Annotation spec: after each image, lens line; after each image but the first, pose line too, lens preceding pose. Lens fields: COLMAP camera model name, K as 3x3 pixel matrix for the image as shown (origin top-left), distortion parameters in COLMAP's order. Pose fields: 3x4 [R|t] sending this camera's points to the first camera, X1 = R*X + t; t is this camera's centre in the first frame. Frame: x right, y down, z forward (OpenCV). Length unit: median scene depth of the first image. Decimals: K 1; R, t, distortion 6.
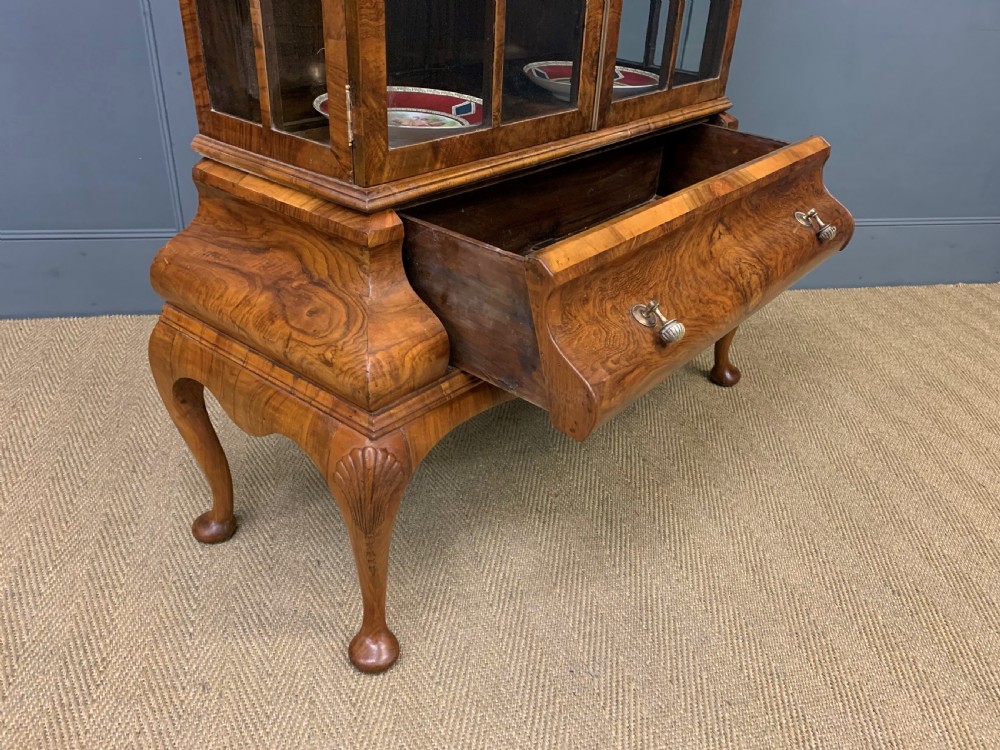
lens RADIAL K [[791.2, 0, 513.8], [0, 791.2, 386.5], [0, 0, 1]] dist [0.021477, -0.001647]
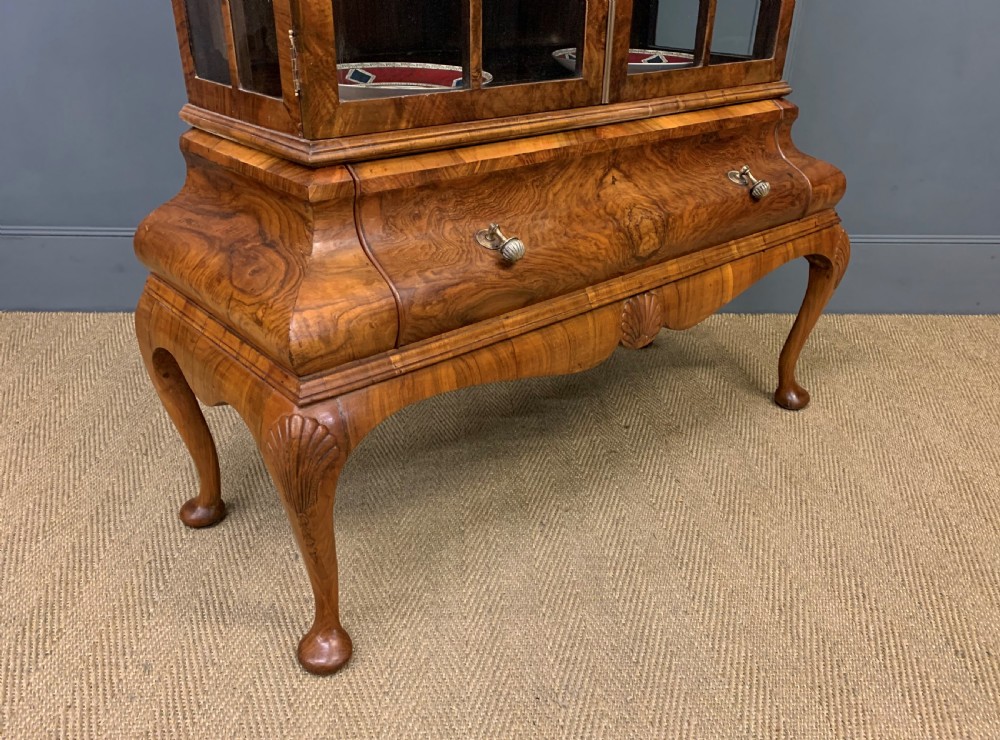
lens RADIAL K [[807.0, 0, 499.1], [0, 807.0, 380.4], [0, 0, 1]] dist [0.015494, 0.007679]
pose [[0.983498, 0.044443, -0.175375, 0.172218], [-0.055721, 0.996647, -0.059911, 0.064246], [0.172124, 0.068695, 0.982677, 0.087823]]
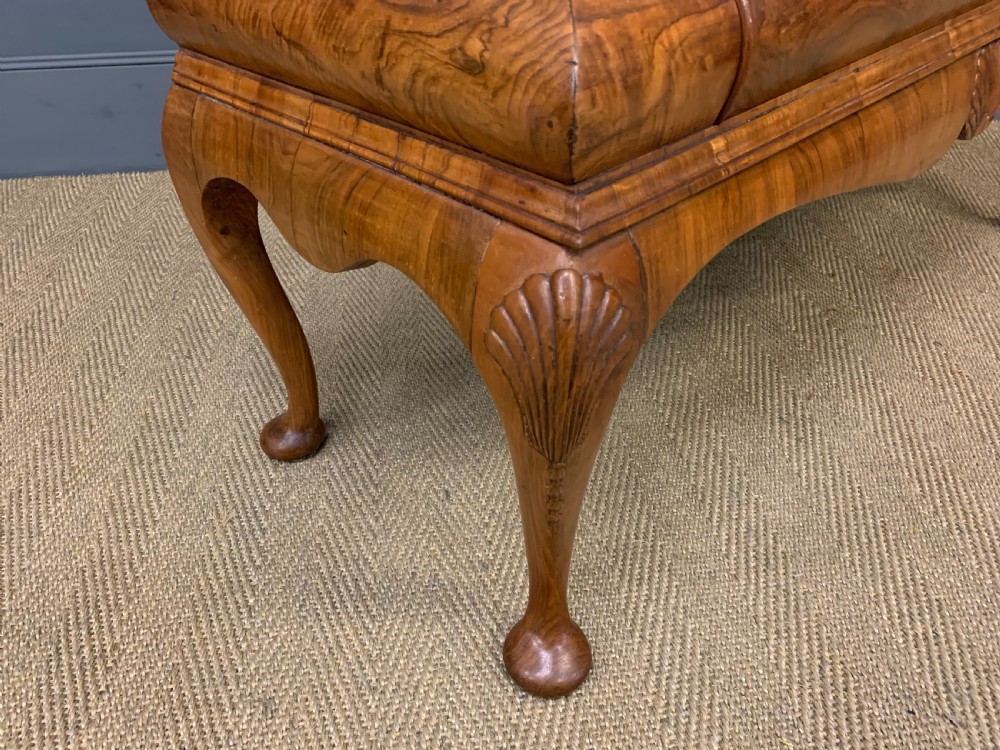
lens RADIAL K [[775.9, 0, 500.0], [0, 775.9, 375.0], [0, 0, 1]] dist [0.018194, -0.006092]
pose [[0.988322, 0.002798, -0.152356, -0.123673], [0.012007, 0.995292, 0.096171, 0.075417], [0.151908, -0.096877, 0.983636, 0.455718]]
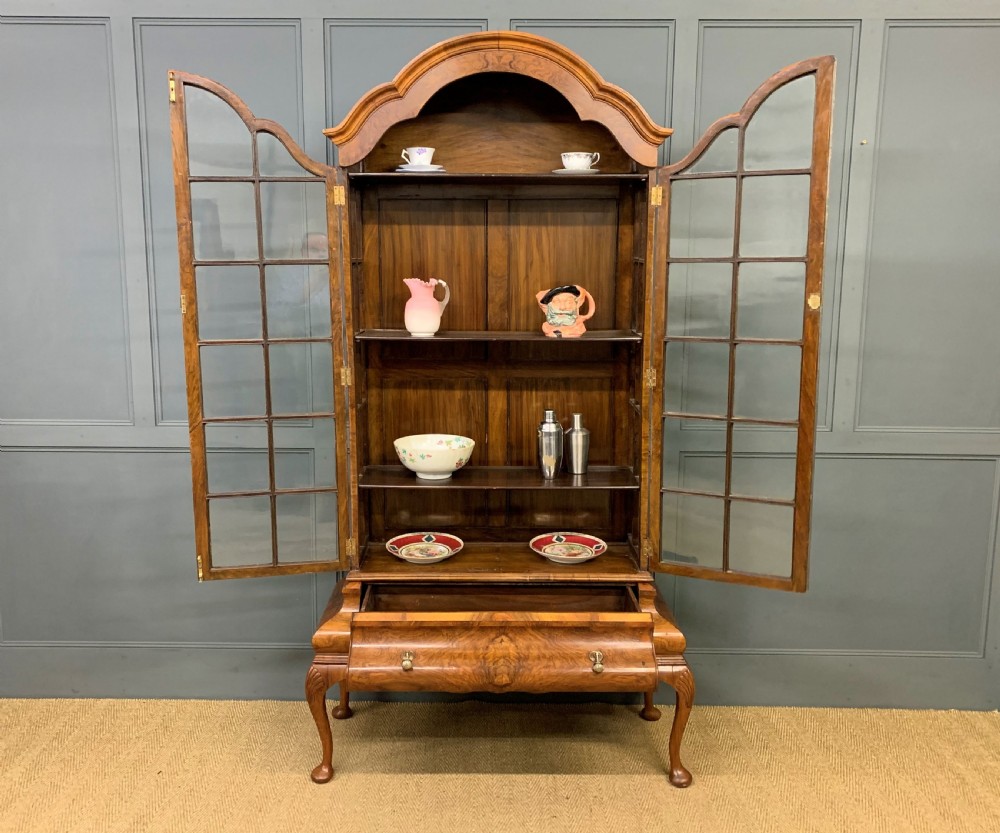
lens RADIAL K [[889.0, 0, 476.9], [0, 889.0, 397.6], [0, 0, 1]] dist [0.138513, -0.361684]
pose [[0.616637, 0.061235, -0.784863, 1.983250], [-0.367758, 0.903909, -0.218411, -0.224939], [0.696070, 0.423320, 0.579903, -0.599727]]
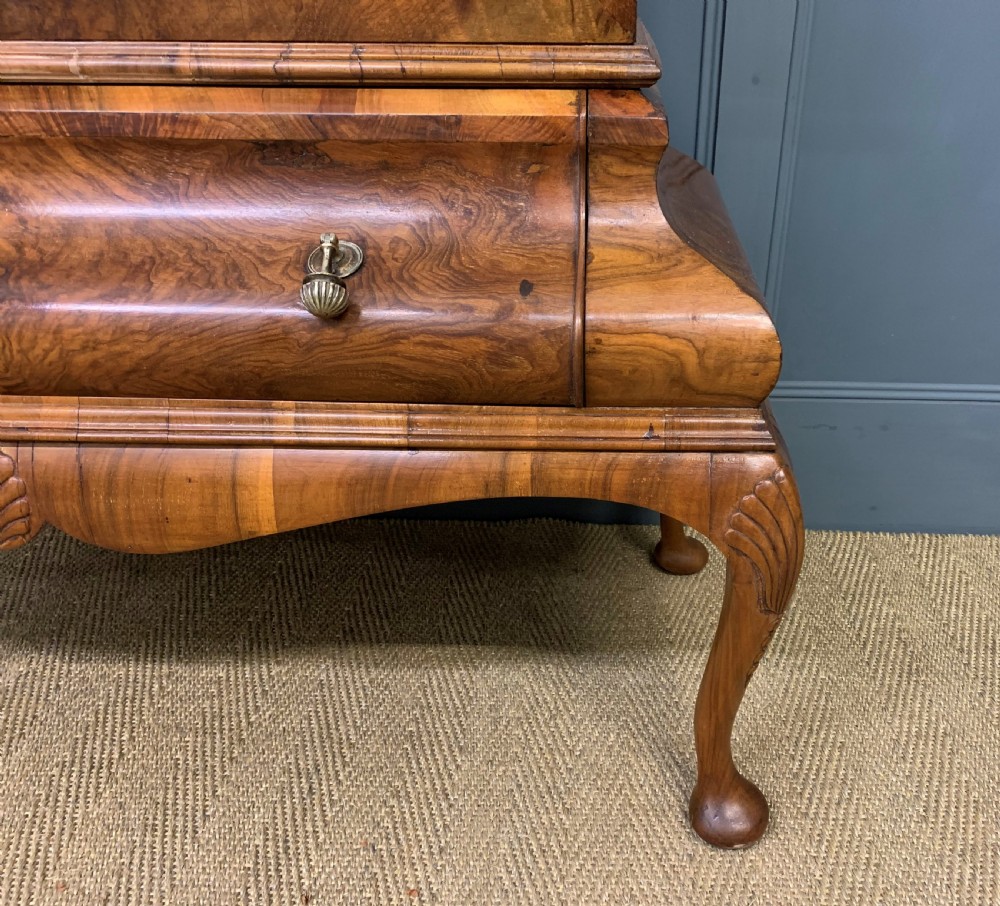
lens RADIAL K [[923.0, 0, 586.0], [0, 923.0, 450.9], [0, 0, 1]] dist [0.021612, -0.008676]
pose [[0.599704, 0.331744, -0.728218, 0.822528], [-0.378840, 0.919279, 0.106799, -0.326984], [0.704865, 0.211830, 0.676974, 1.028969]]
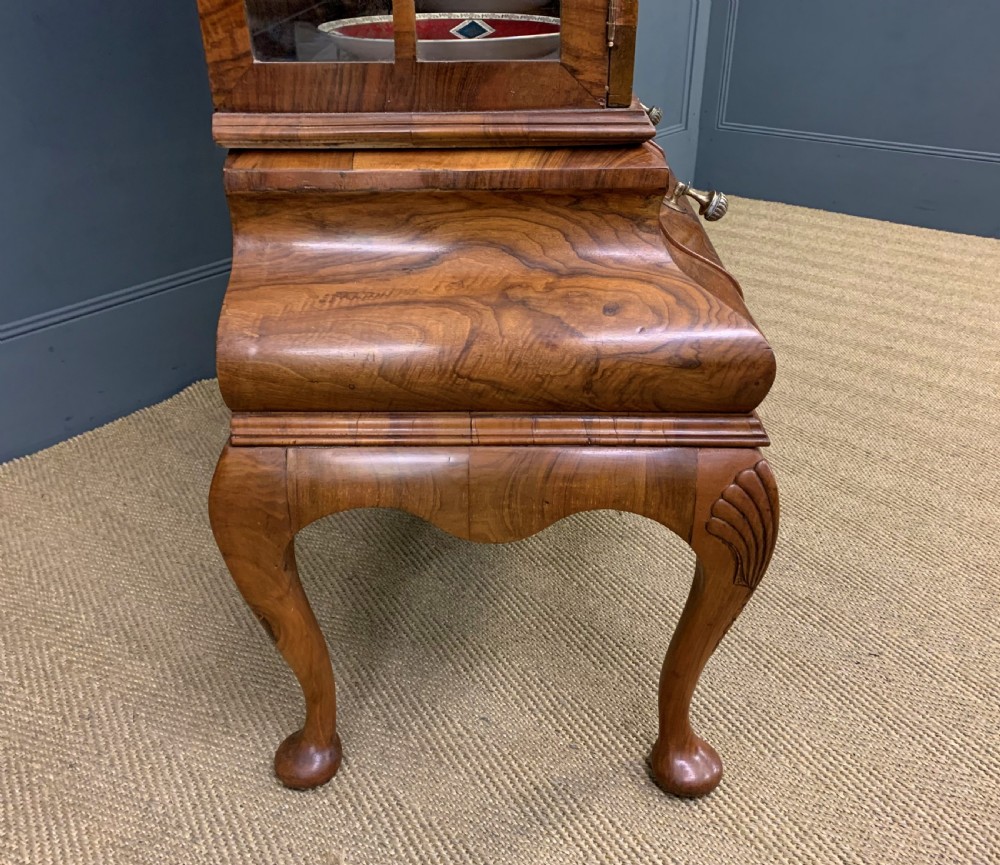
lens RADIAL K [[919.3, 0, 500.0], [0, 919.3, 432.5], [0, 0, 1]] dist [0.055632, -0.005330]
pose [[0.799243, -0.352105, 0.487066, -0.610169], [0.356907, 0.930106, 0.086723, -0.080587], [-0.483559, 0.104524, 0.869049, 0.316079]]
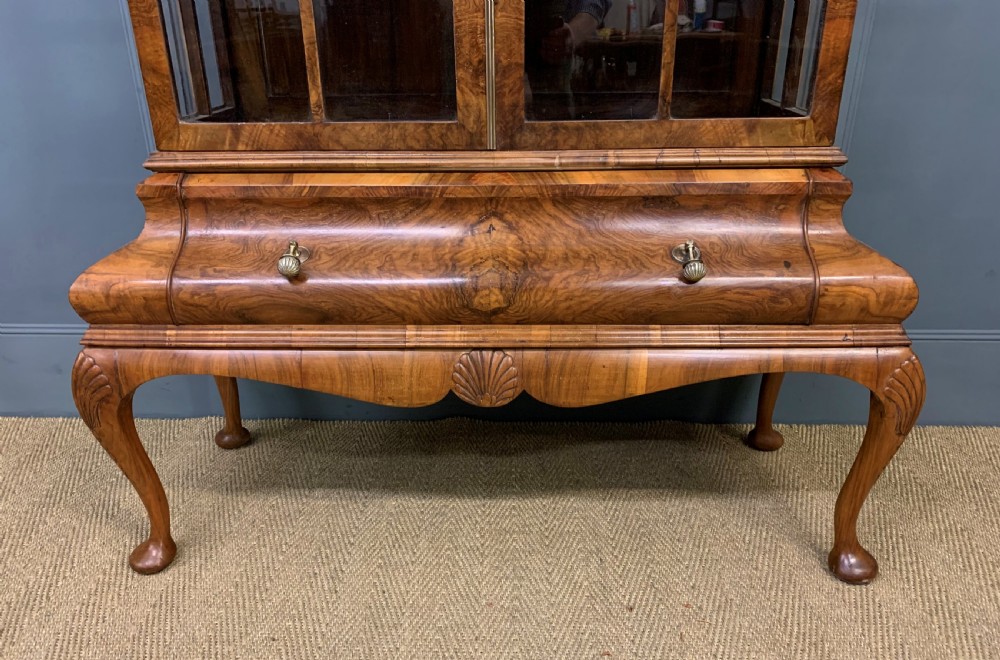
lens RADIAL K [[756.8, 0, 498.7], [0, 756.8, 368.9], [0, 0, 1]] dist [0.068860, -0.073927]
pose [[0.605008, 0.266411, -0.750327, 0.878158], [-0.364565, 0.930466, 0.036413, -0.139210], [0.707854, 0.251513, 0.660063, 0.547431]]
